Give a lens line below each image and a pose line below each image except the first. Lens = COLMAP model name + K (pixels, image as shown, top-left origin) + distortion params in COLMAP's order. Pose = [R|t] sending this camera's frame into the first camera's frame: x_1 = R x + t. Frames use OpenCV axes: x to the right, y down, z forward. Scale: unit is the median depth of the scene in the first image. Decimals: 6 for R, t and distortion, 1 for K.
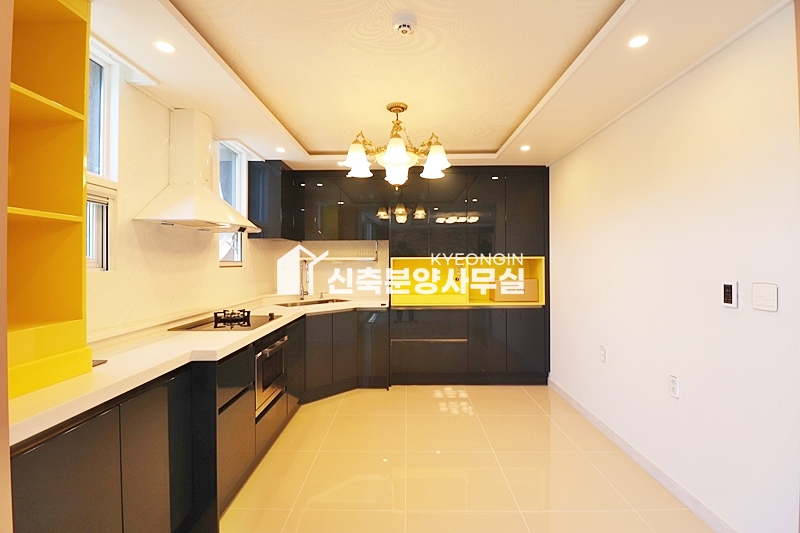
lens RADIAL K [[370.7, 0, 399.3], [0, 370.7, 263.0], [0, 0, 1]] dist [-0.005280, -0.001229]
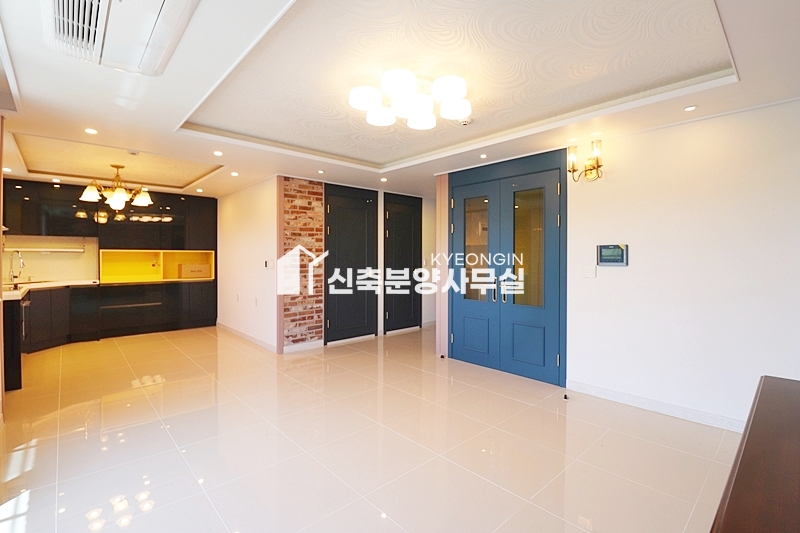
lens RADIAL K [[370.7, 0, 398.6], [0, 370.7, 261.4], [0, 0, 1]] dist [-0.005280, -0.001229]
pose [[0.728106, -0.001002, 0.685464, -0.160757], [-0.002707, 0.999987, 0.004336, 0.021260], [-0.685459, -0.005013, 0.728094, -0.825745]]
